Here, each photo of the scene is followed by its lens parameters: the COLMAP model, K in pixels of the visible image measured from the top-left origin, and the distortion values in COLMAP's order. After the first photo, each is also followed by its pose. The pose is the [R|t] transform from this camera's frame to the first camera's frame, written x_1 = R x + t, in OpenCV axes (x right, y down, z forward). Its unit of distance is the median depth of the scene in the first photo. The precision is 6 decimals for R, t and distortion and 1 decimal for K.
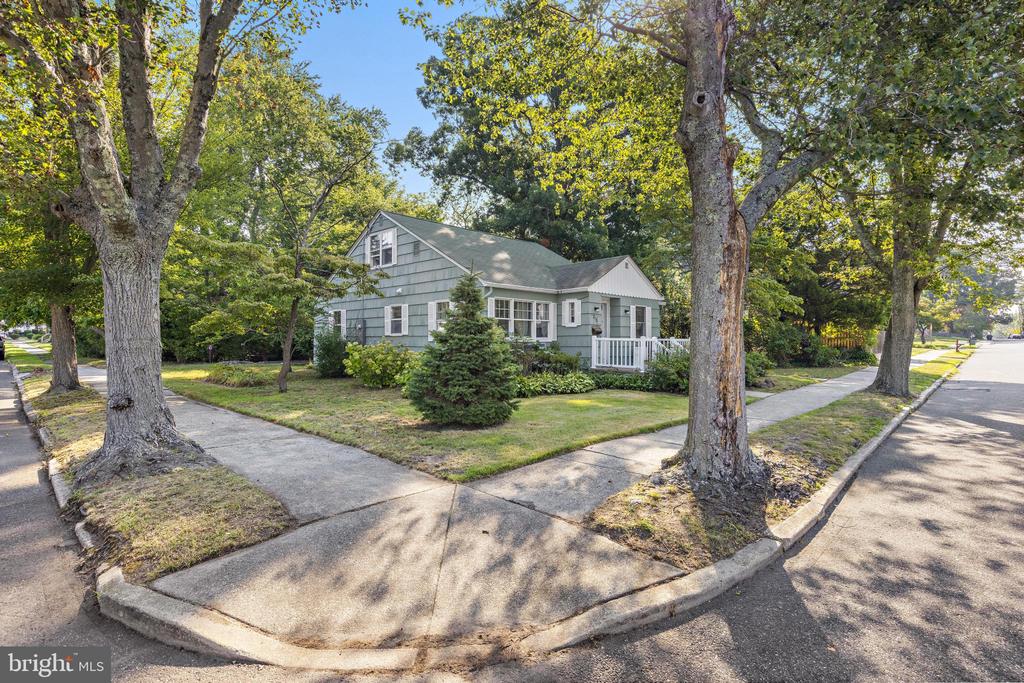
lens RADIAL K [[495.6, 0, 512.0], [0, 495.6, 341.5], [0, 0, 1]] dist [-0.001878, -0.000098]
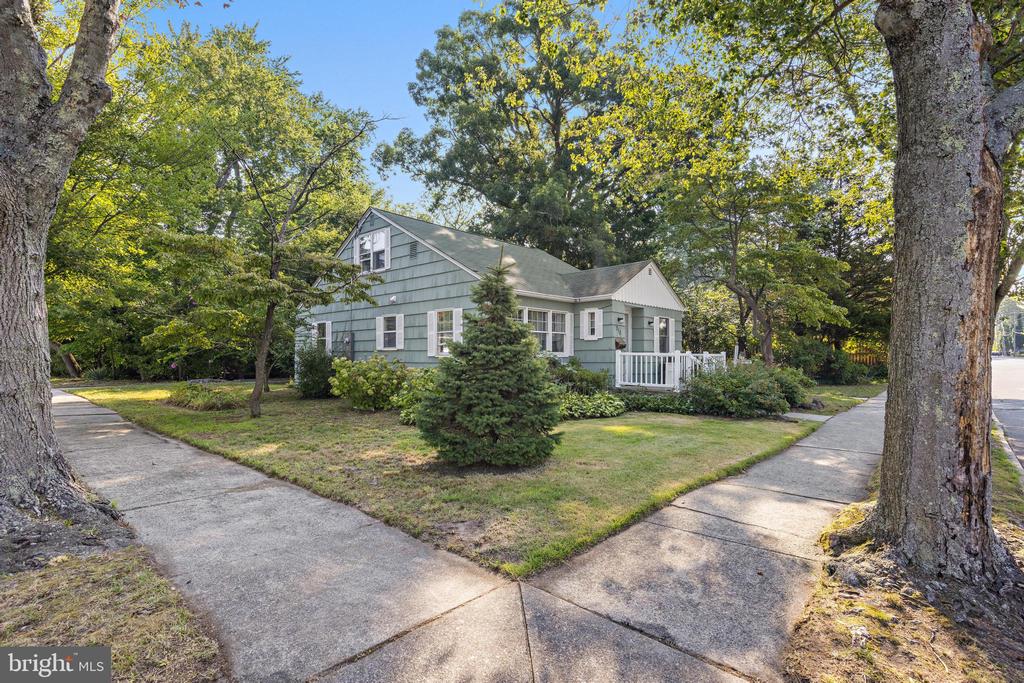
lens RADIAL K [[491.9, 0, 511.5], [0, 491.9, 358.0], [0, 0, 1]] dist [0.003075, -0.000499]
pose [[0.999548, -0.000221, 0.030079, -0.054092], [0.000253, 0.999999, -0.001057, 0.003720], [-0.030079, 0.001064, 0.999547, 0.151400]]
